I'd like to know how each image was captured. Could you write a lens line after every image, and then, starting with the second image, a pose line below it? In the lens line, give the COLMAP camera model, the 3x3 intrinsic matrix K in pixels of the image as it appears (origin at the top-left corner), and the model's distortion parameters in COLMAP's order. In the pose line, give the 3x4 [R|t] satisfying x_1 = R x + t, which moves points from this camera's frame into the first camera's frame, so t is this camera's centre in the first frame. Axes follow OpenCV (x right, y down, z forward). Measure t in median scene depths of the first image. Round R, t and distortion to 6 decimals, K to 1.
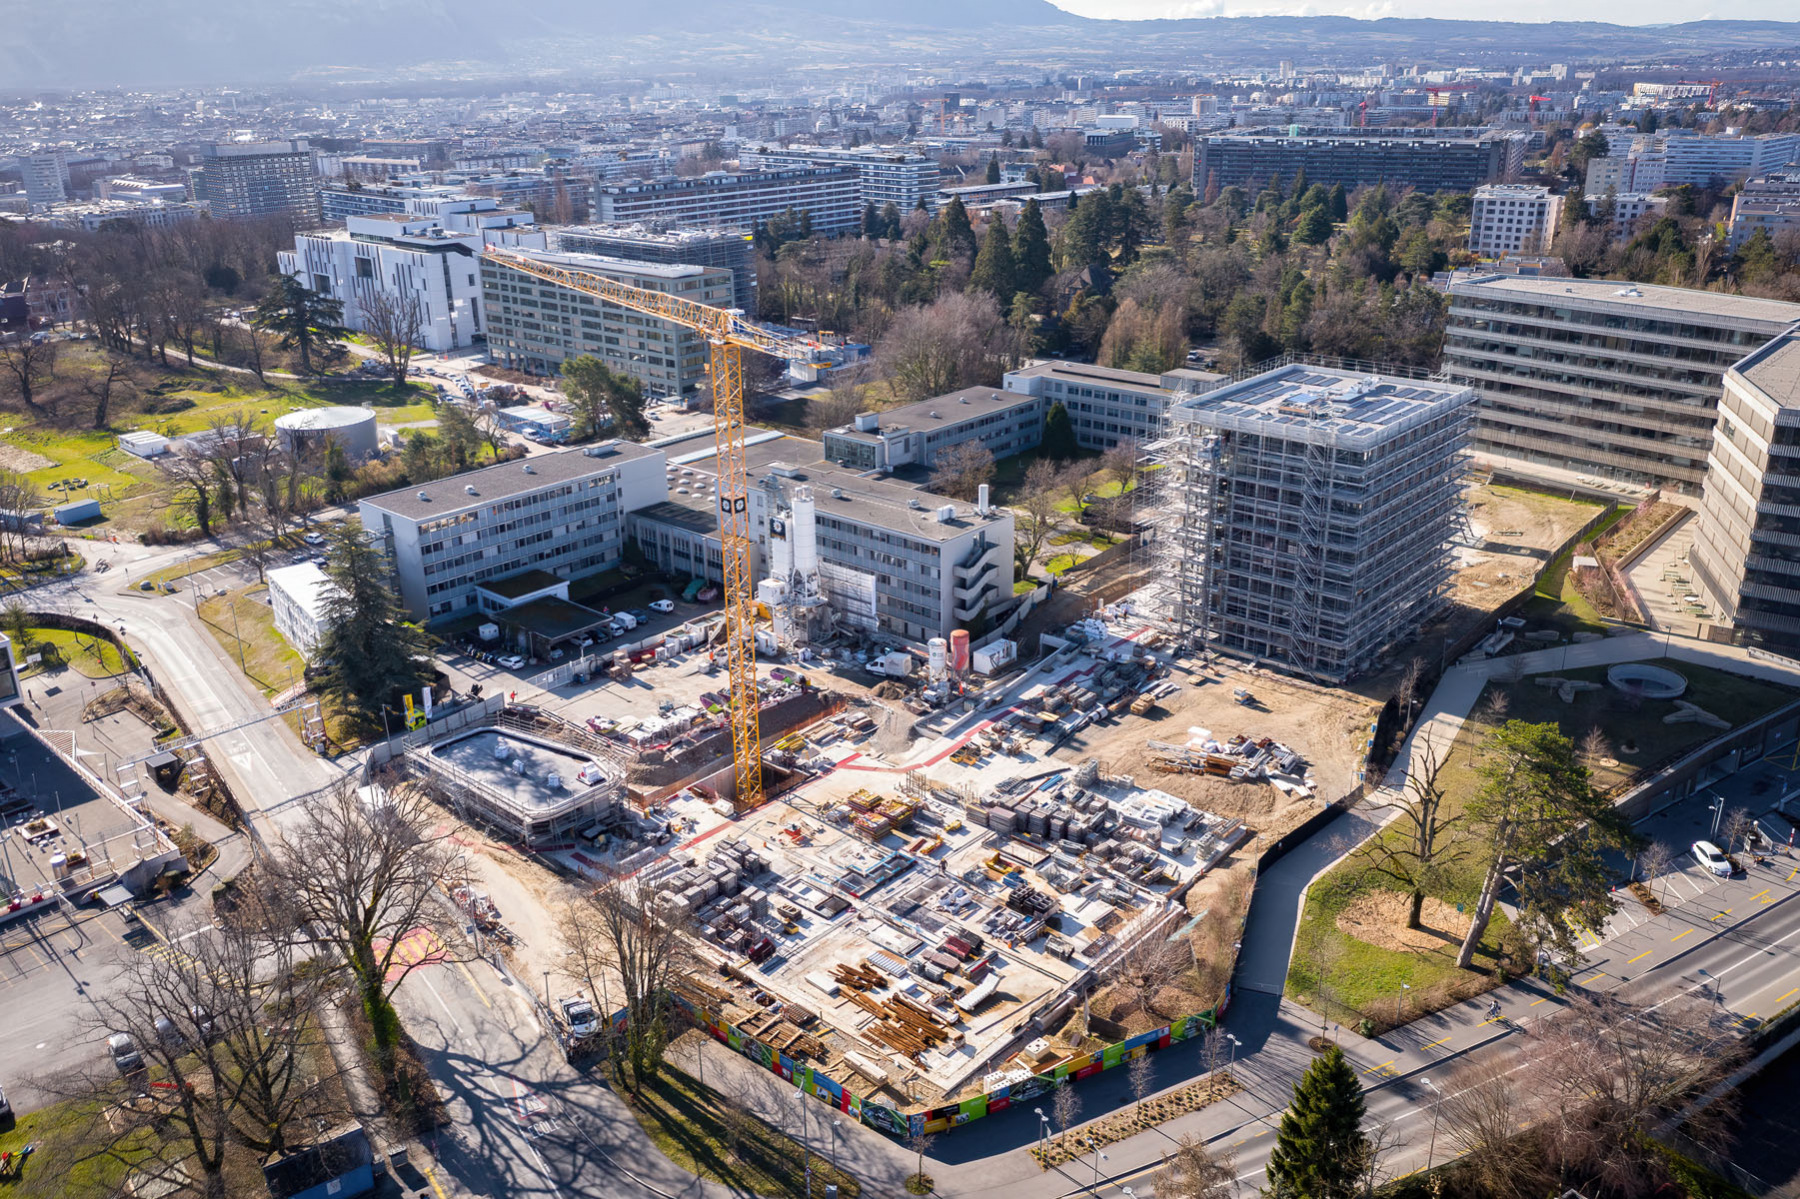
lens RADIAL K [[1446.1, 0, 907.7], [0, 1446.1, 602.9], [0, 0, 1]] dist [-0.013305, 0.006463]
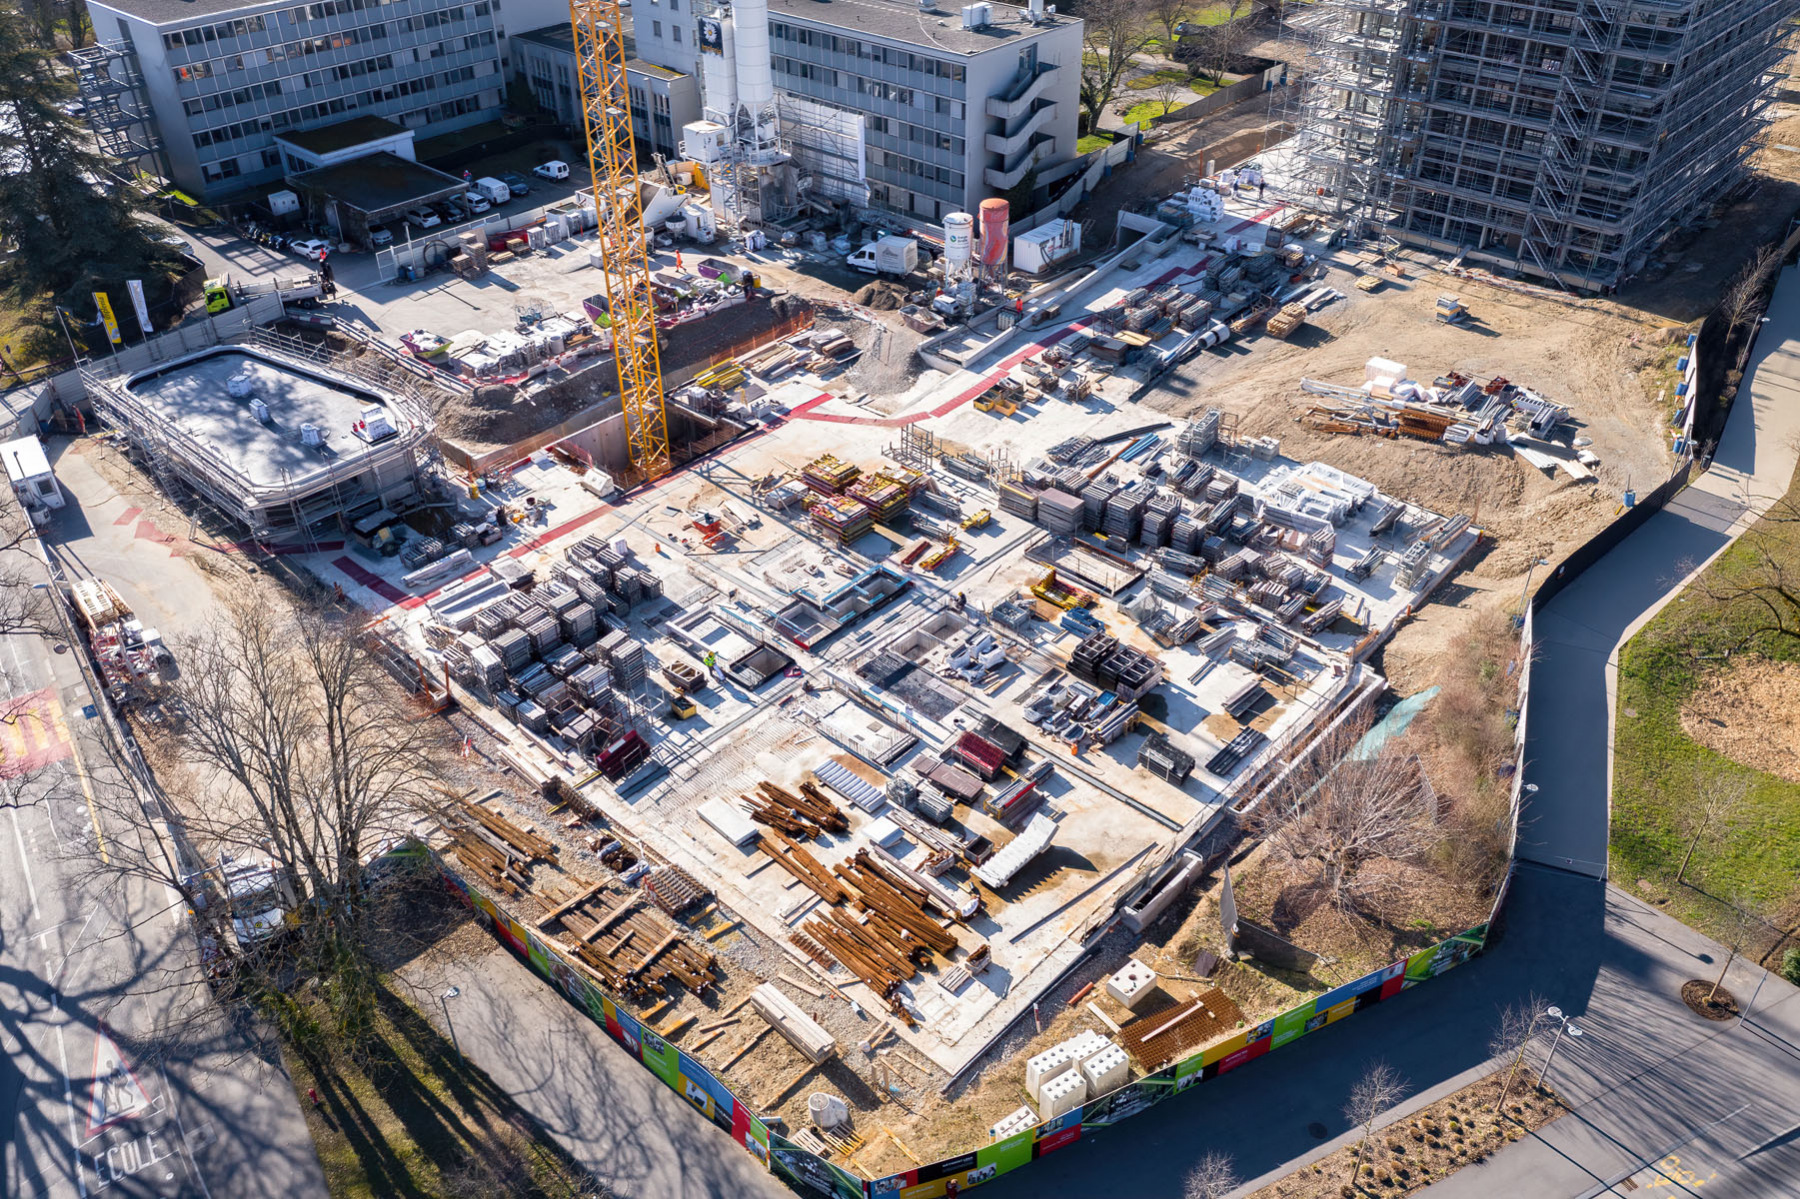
lens RADIAL K [[1446.1, 0, 902.6], [0, 1446.1, 598.5], [0, 0, 1]] dist [-0.013305, 0.006463]
pose [[0.999708, 0.015380, -0.018655, 0.012431], [-0.010370, 0.969771, 0.243795, 0.040796], [0.021841, -0.243530, 0.969647, 0.410894]]
